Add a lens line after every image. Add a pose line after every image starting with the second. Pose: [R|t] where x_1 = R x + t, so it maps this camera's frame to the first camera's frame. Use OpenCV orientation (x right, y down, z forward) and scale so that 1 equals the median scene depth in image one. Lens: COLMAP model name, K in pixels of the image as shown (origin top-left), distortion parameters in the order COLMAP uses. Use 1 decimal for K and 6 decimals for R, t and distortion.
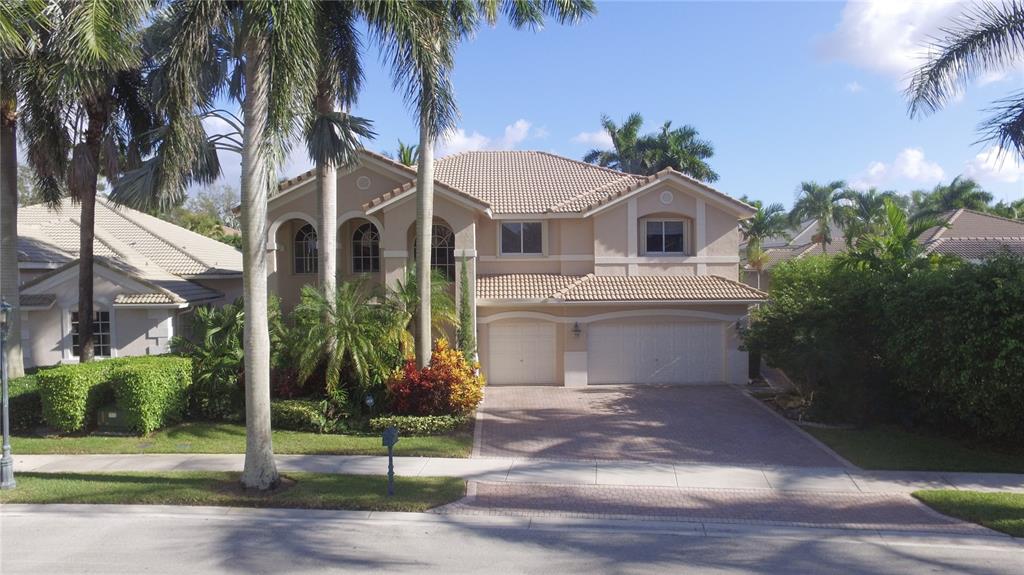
lens RADIAL K [[697.9, 0, 512.0], [0, 697.9, 287.5], [0, 0, 1]] dist [-0.126178, 0.060976]
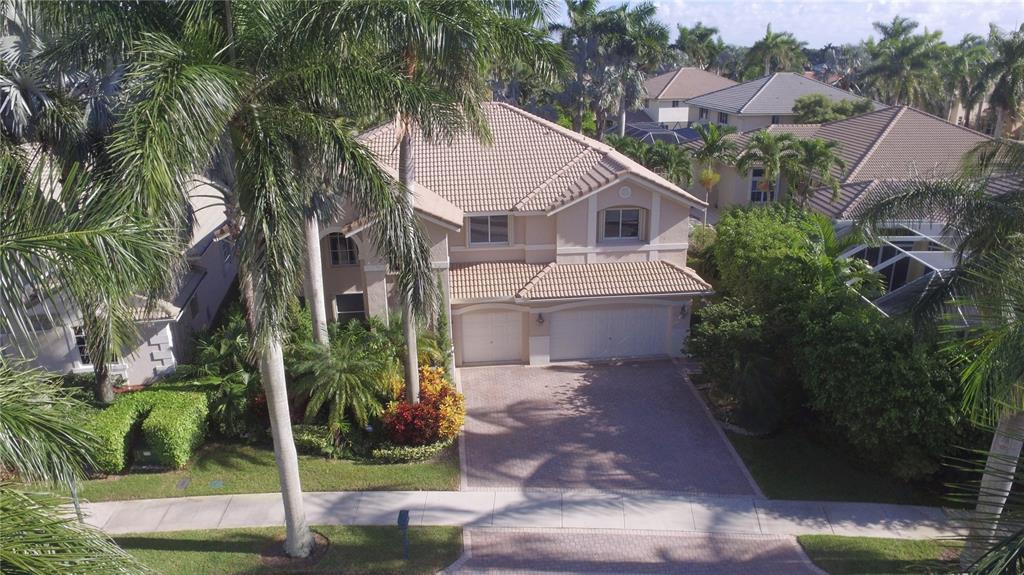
lens RADIAL K [[697.9, 0, 512.0], [0, 697.9, 287.5], [0, 0, 1]] dist [-0.126178, 0.060976]
pose [[0.997119, -0.030684, 0.069373, -0.029591], [0.008124, 0.952471, 0.304520, -0.330552], [-0.075419, -0.303079, 0.949976, -0.049009]]
